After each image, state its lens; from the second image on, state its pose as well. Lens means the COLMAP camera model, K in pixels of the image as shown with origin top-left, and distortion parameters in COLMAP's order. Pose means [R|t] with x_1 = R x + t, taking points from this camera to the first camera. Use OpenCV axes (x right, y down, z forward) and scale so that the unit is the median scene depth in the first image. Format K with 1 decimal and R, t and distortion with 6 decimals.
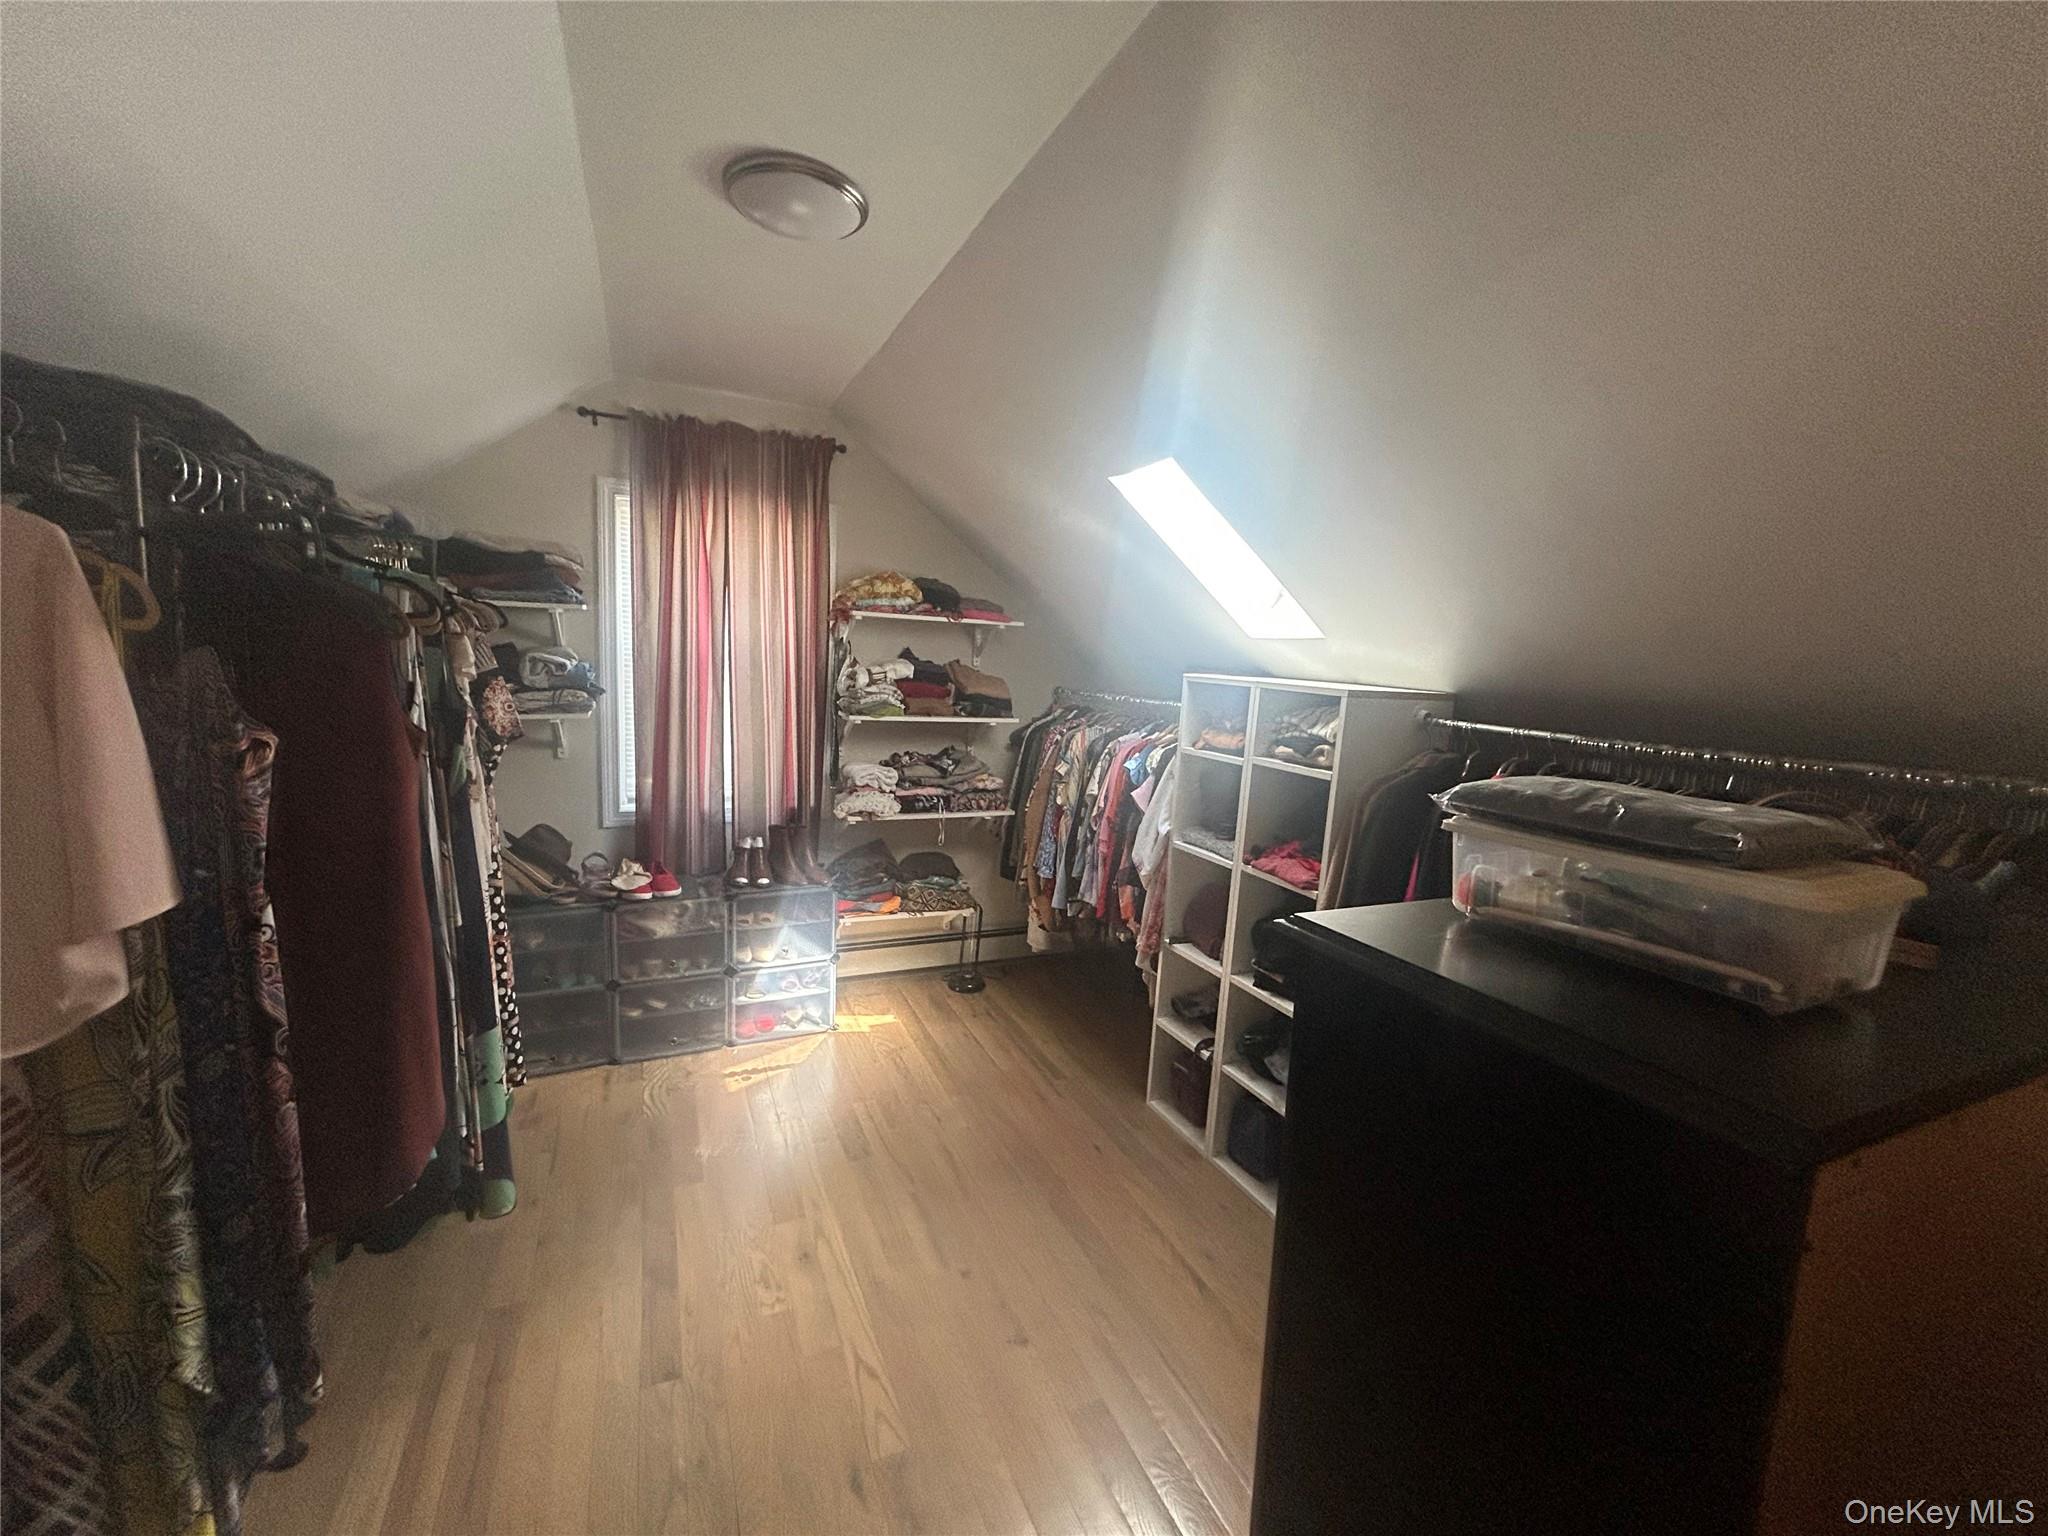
lens RADIAL K [[821.2, 0, 1039.4], [0, 821.2, 780.5], [0, 0, 1]] dist [-0.003659, -0.000264]
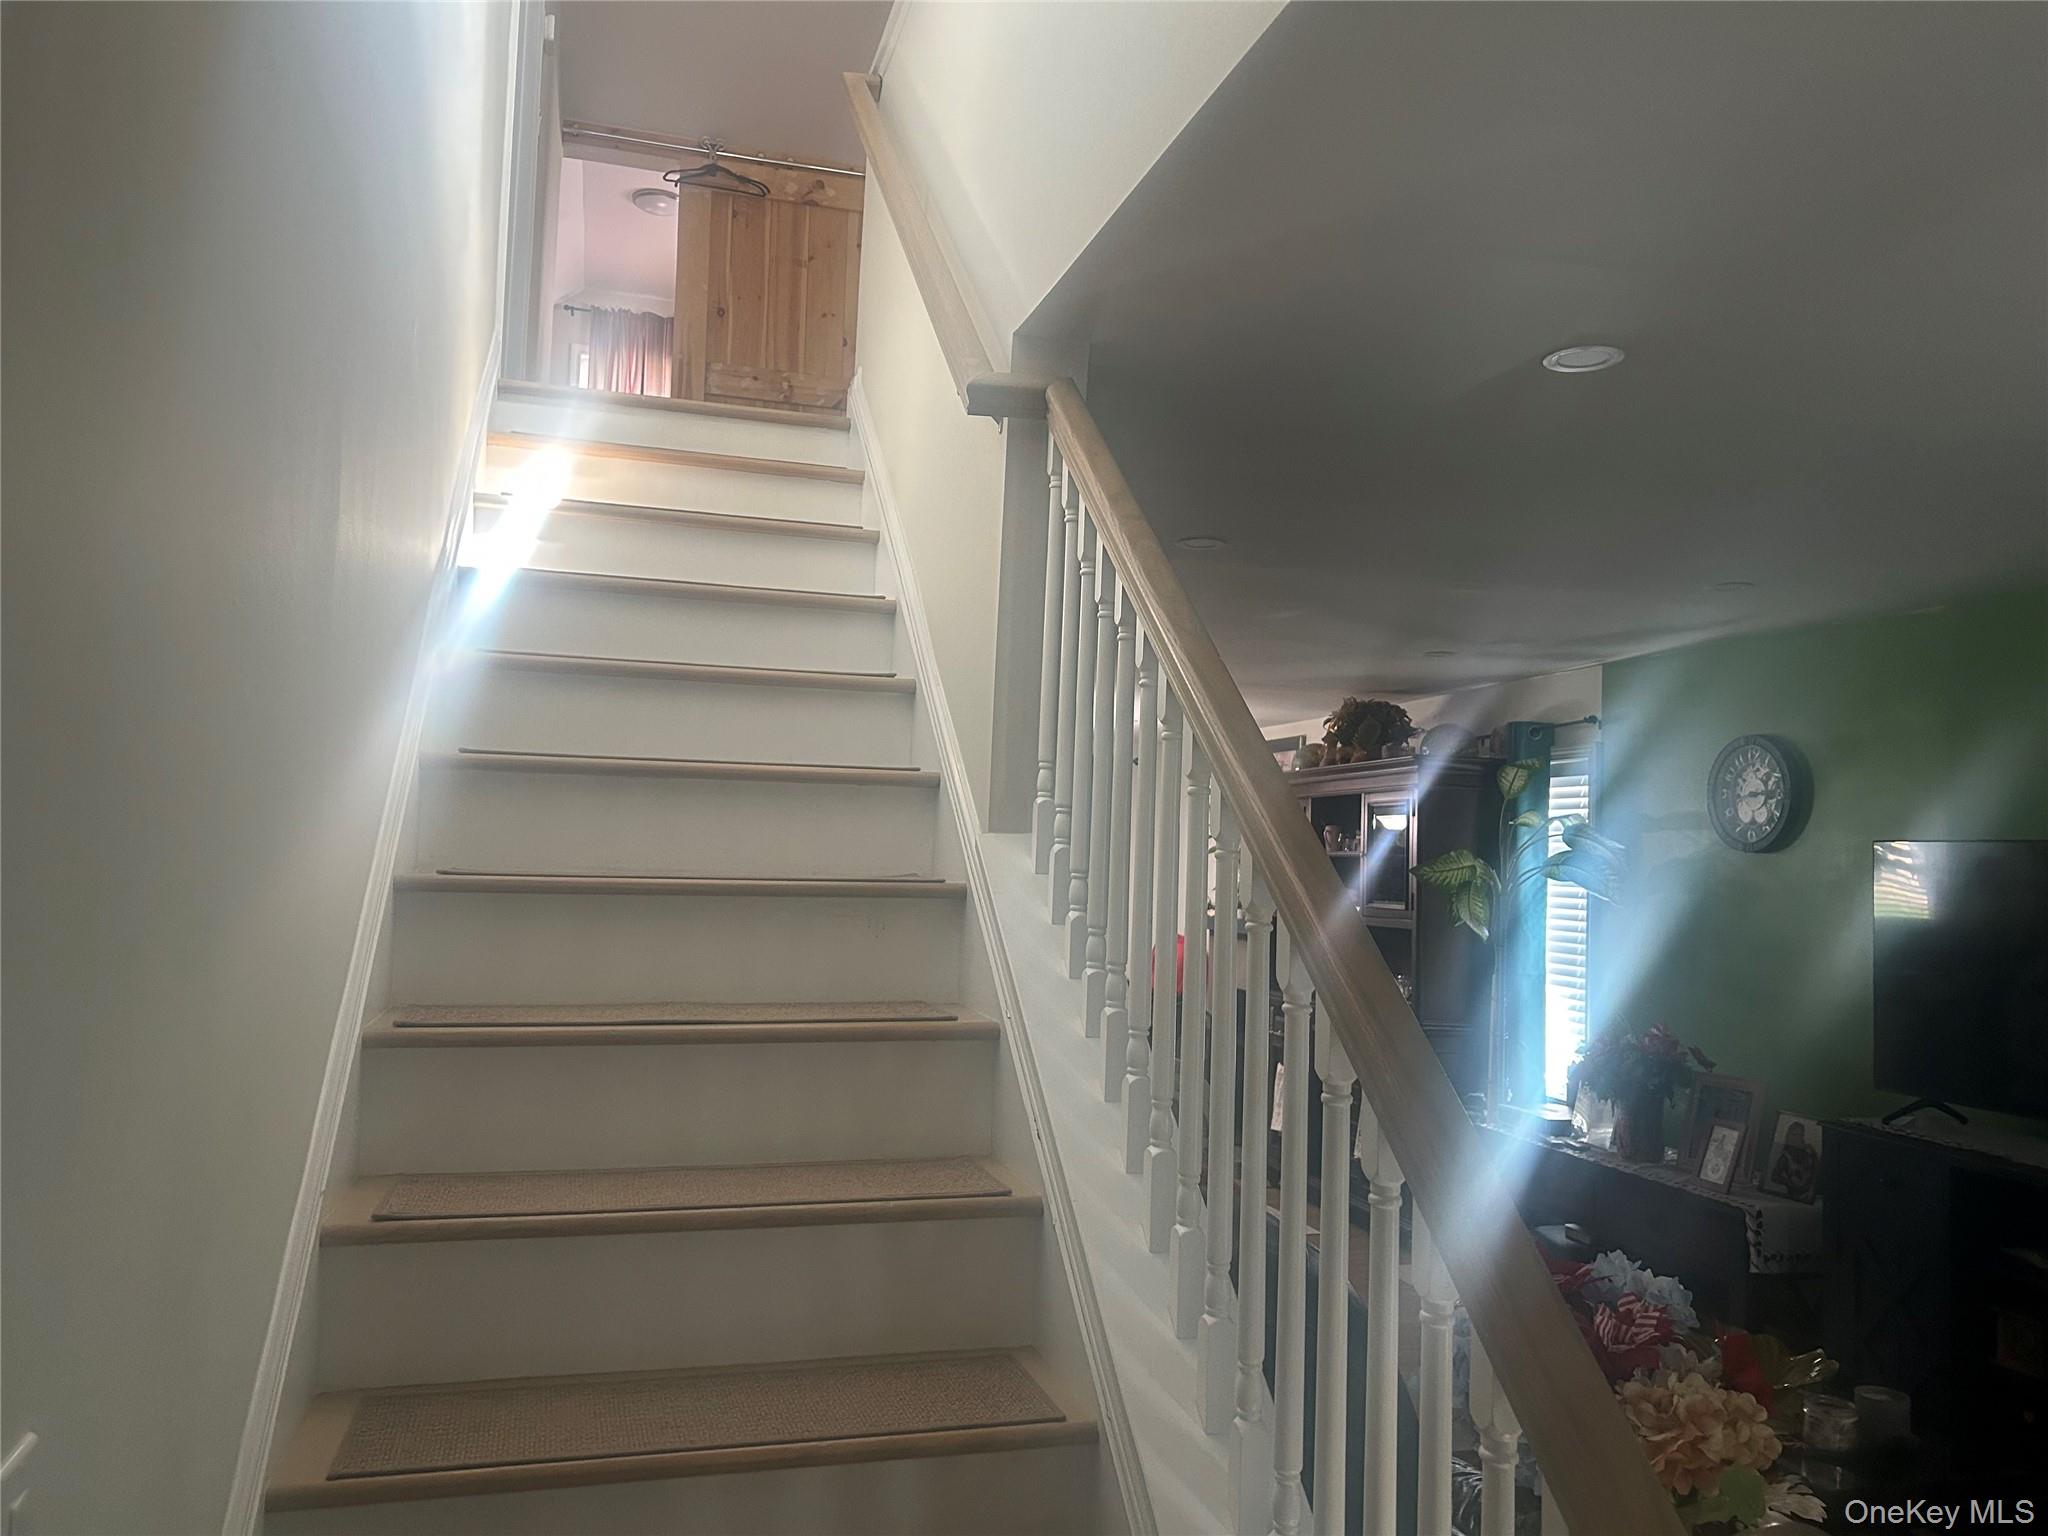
lens RADIAL K [[1534.3, 0, 1024.7], [0, 1534.3, 771.0], [0, 0, 1]] dist [0.063258, -0.073489]
pose [[0.985973, -0.020798, -0.165605, 0.902820], [-0.015013, 0.977132, -0.212103, 1.163887], [0.166229, 0.211614, 0.963113, -1.751640]]
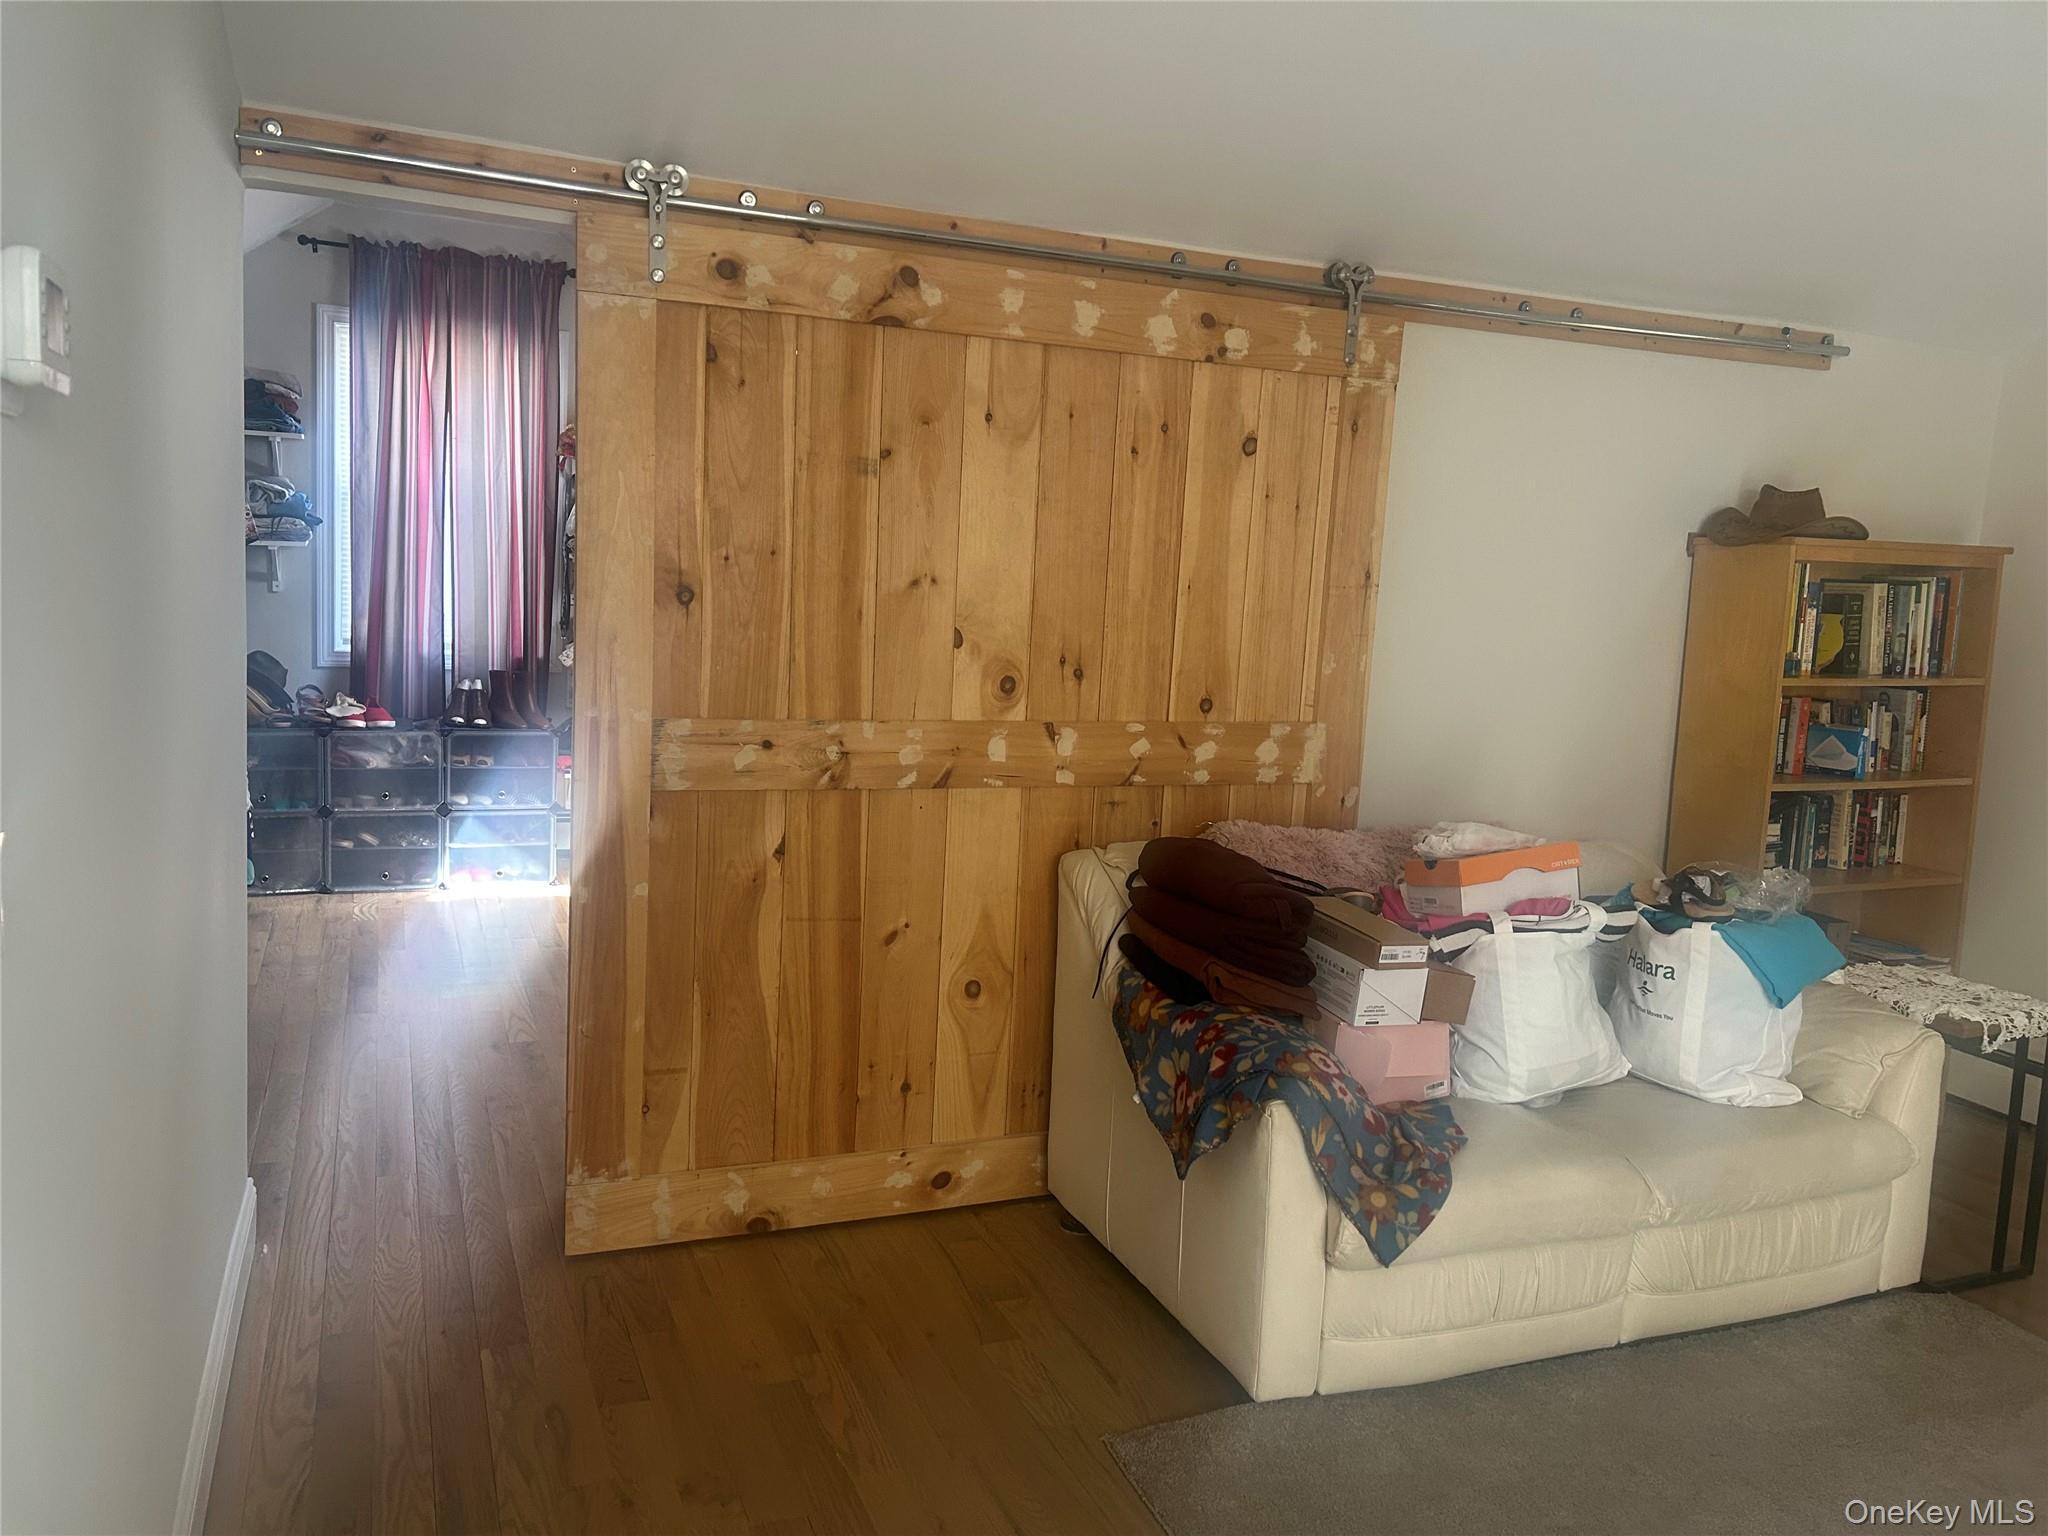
lens RADIAL K [[1534.3, 0, 1027.2], [0, 1534.3, 783.5], [0, 0, 1]] dist [0.063258, -0.073489]
pose [[0.998987, 0.011782, -0.043428, 0.390194], [-0.012519, 0.999782, -0.016735, 0.218597], [0.043222, 0.017262, 0.998916, -0.795894]]
